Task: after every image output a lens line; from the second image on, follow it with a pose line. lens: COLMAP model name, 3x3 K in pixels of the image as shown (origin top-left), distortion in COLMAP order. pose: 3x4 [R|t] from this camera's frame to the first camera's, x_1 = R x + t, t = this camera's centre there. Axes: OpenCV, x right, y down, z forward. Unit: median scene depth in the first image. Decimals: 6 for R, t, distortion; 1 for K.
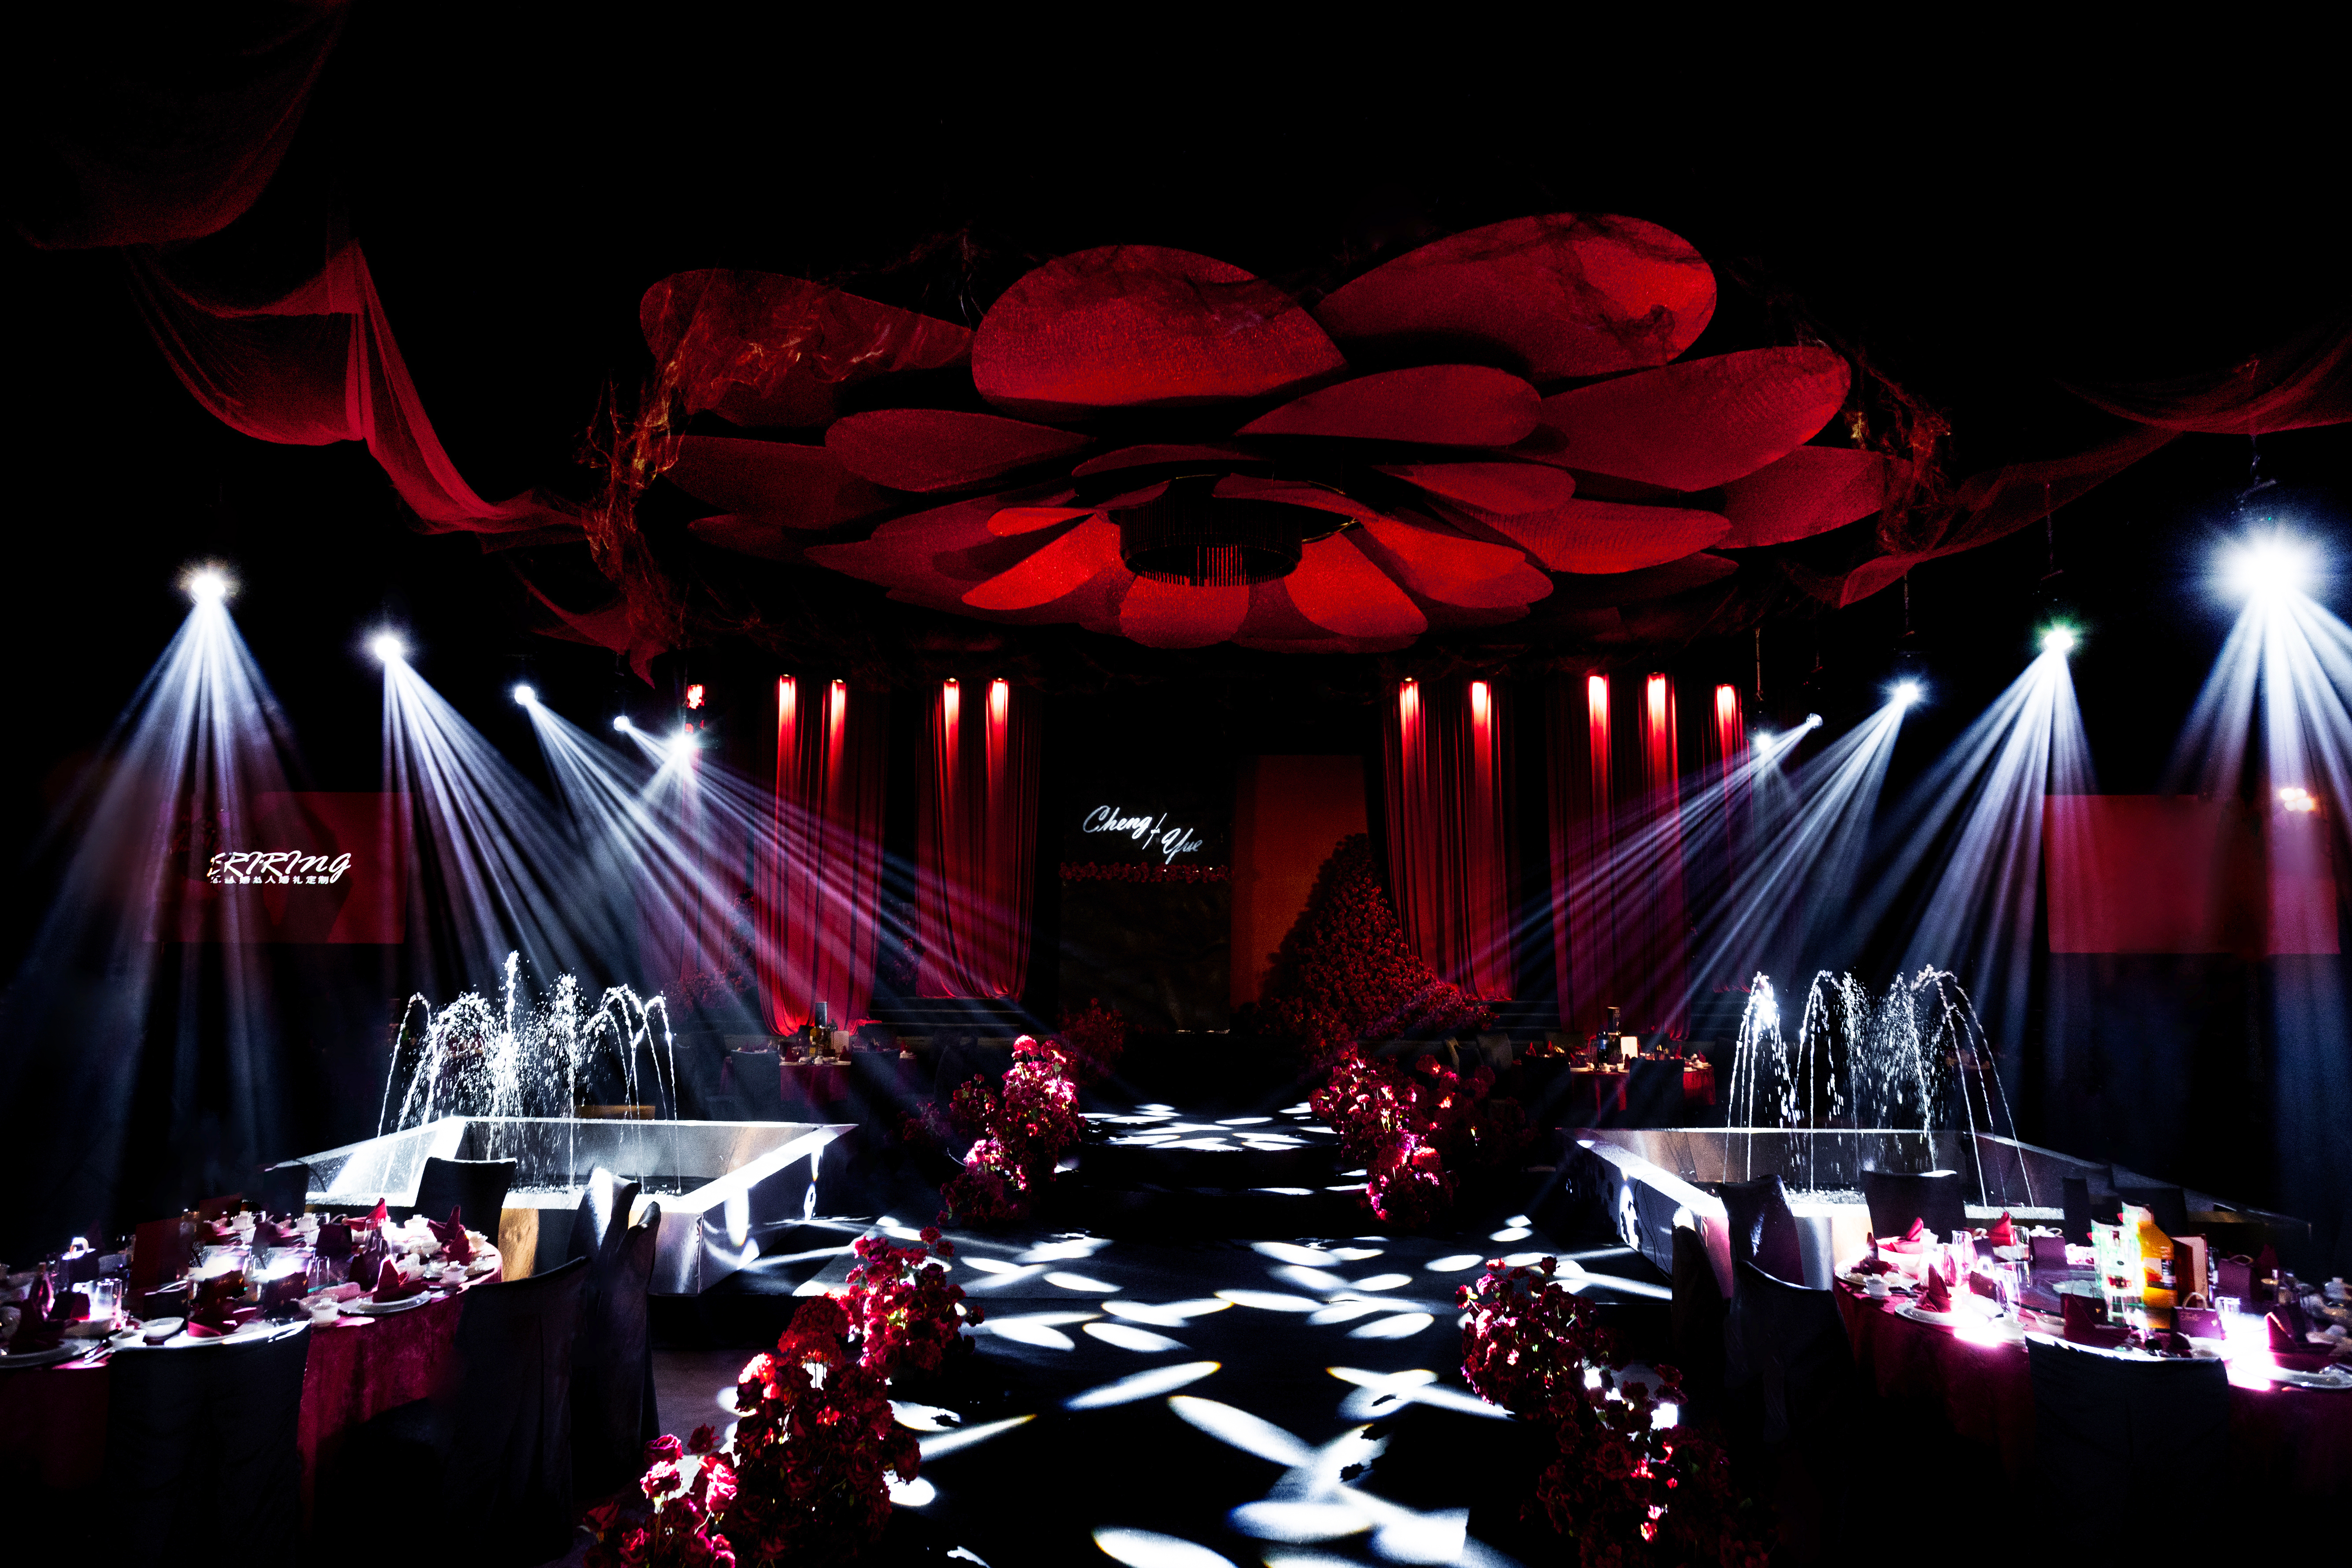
lens RADIAL K [[1461.1, 0, 1171.5], [0, 1461.1, 755.1], [0, 0, 1]] dist [-0.061409, 0.064284]
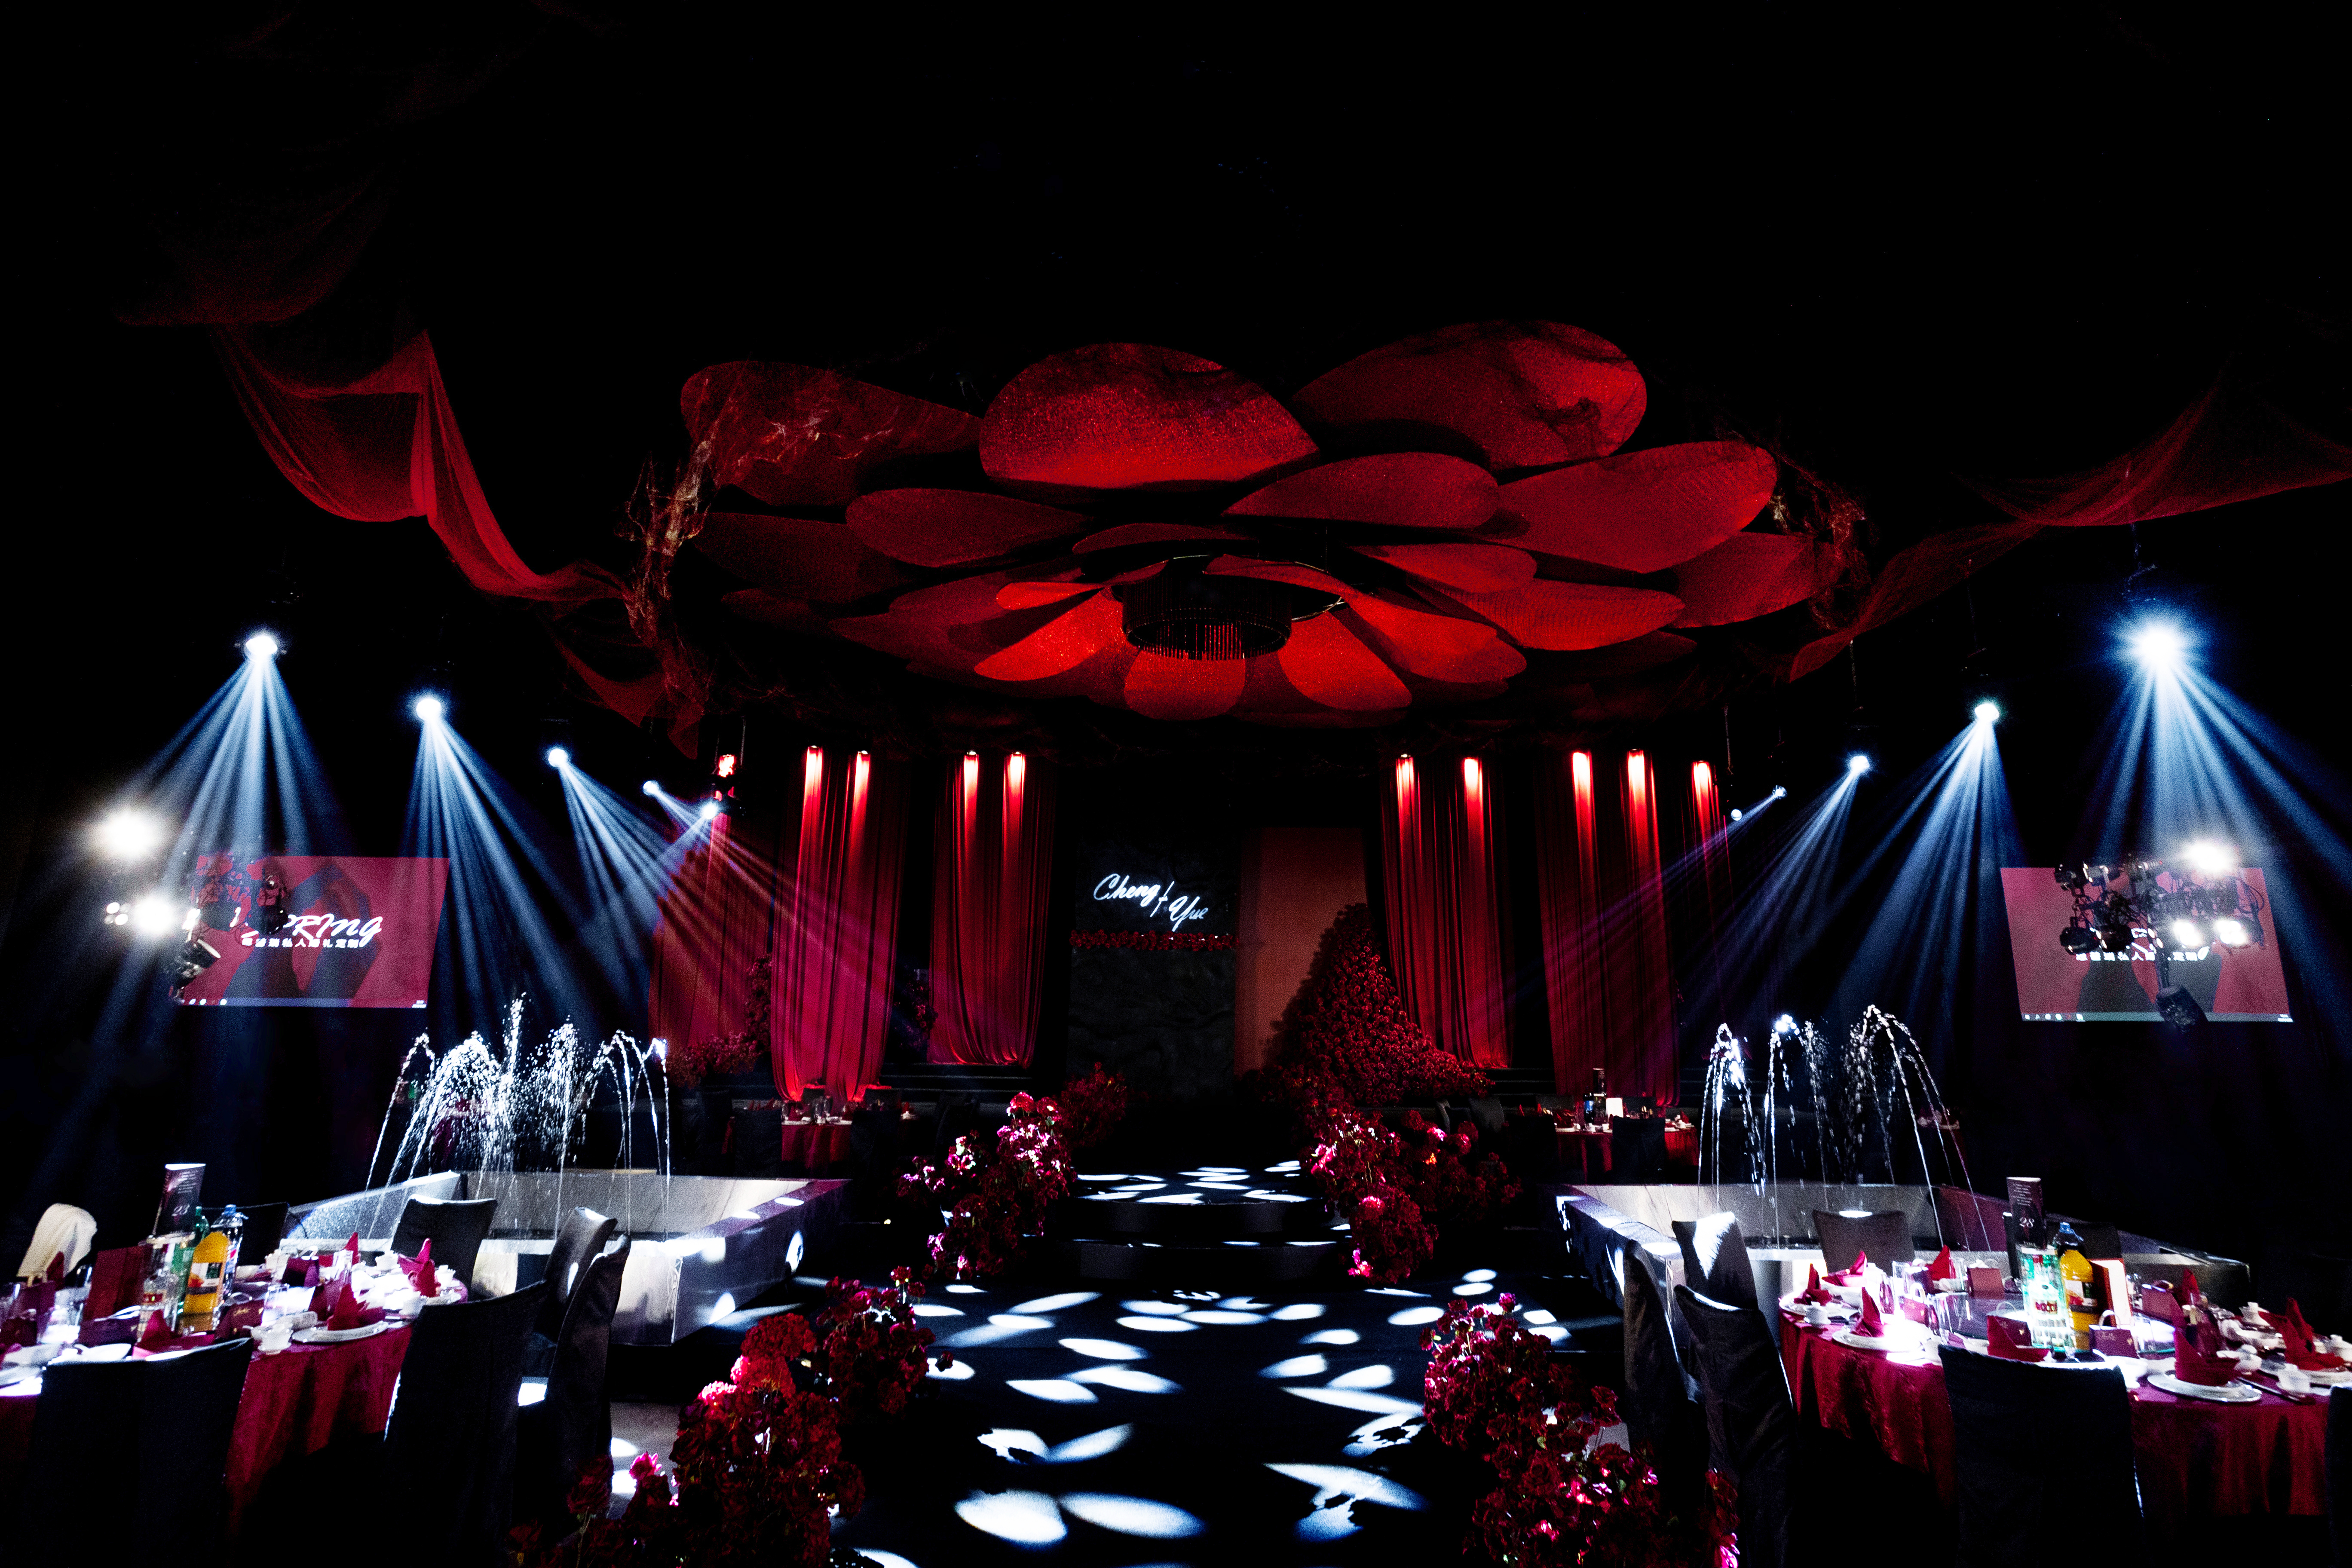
lens RADIAL K [[1389.0, 0, 1230.1], [0, 1389.0, 616.4], [0, 0, 1]] dist [-0.066053, 0.050039]
pose [[0.999719, 0.008618, 0.022094, 0.018646], [-0.004975, 0.987118, -0.159916, 0.014112], [-0.023188, 0.159761, 0.986883, -0.010752]]
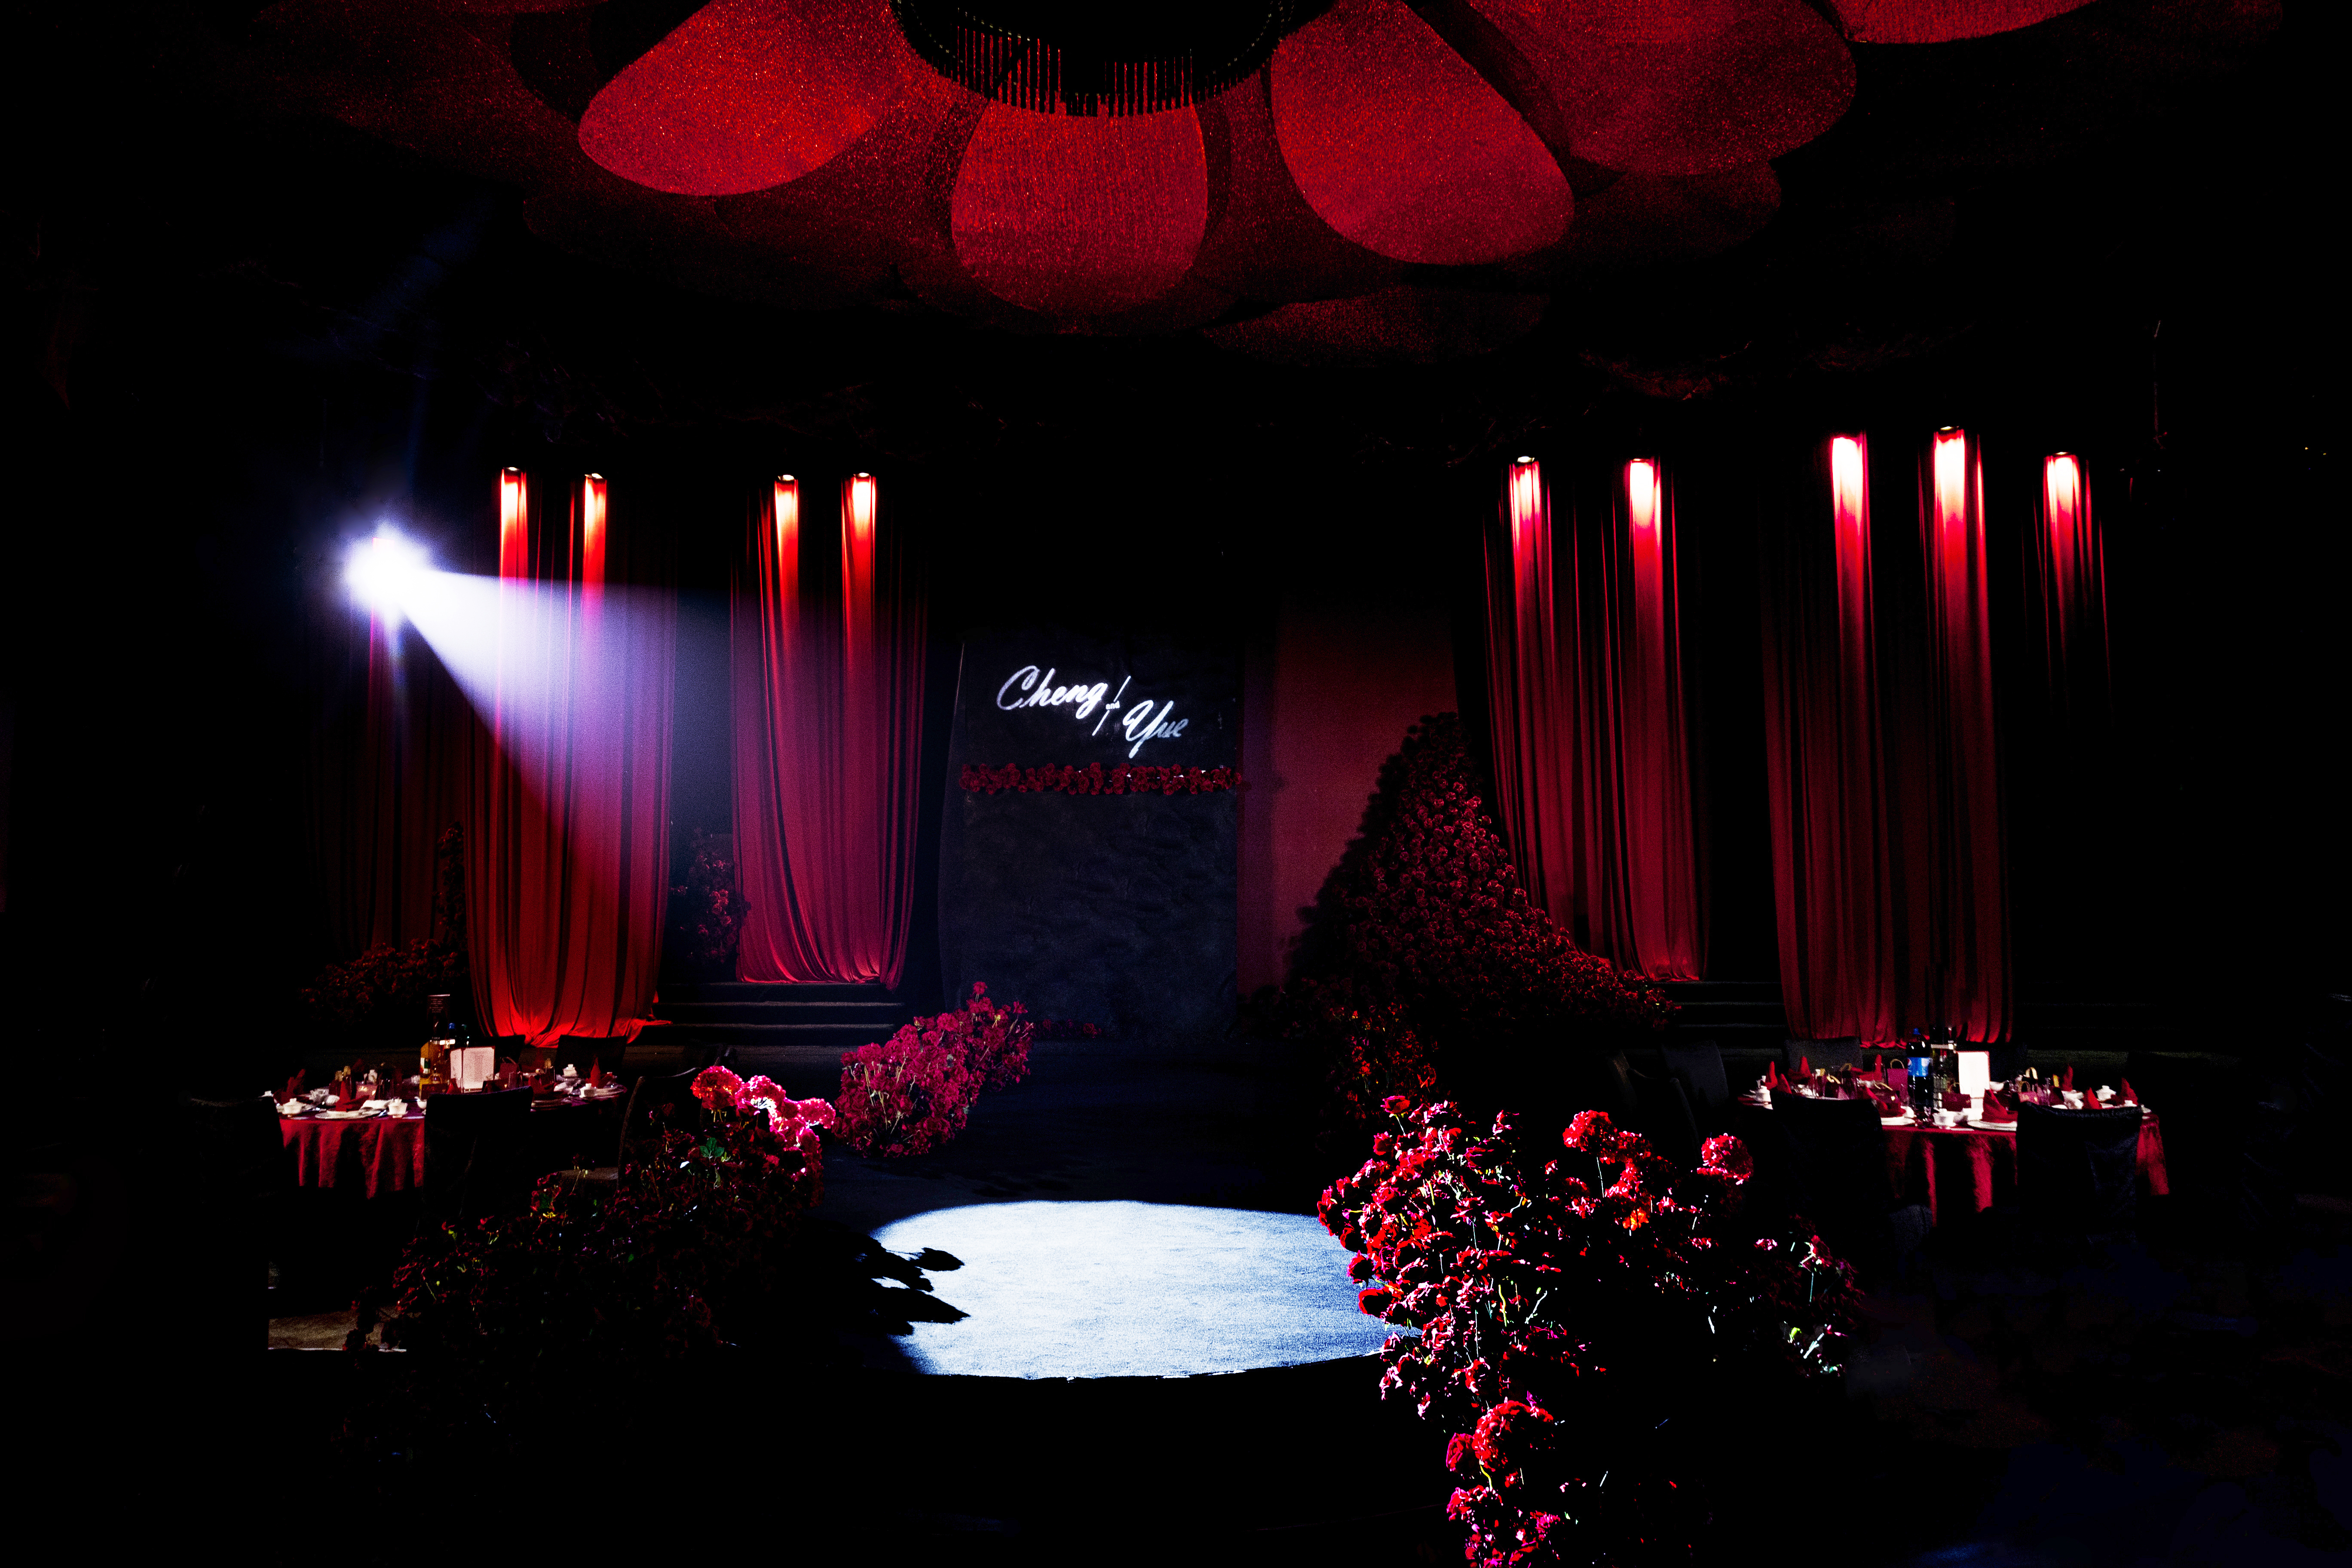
lens RADIAL K [[1685.4, 0, 1161.1], [0, 1685.4, 777.9], [0, 0, 1]] dist [-0.009755, 0.004217]
pose [[0.998879, -0.013664, -0.045330, 0.059038], [0.015754, 0.998814, 0.046068, 0.067118], [0.044647, -0.046731, 0.997909, 0.407747]]
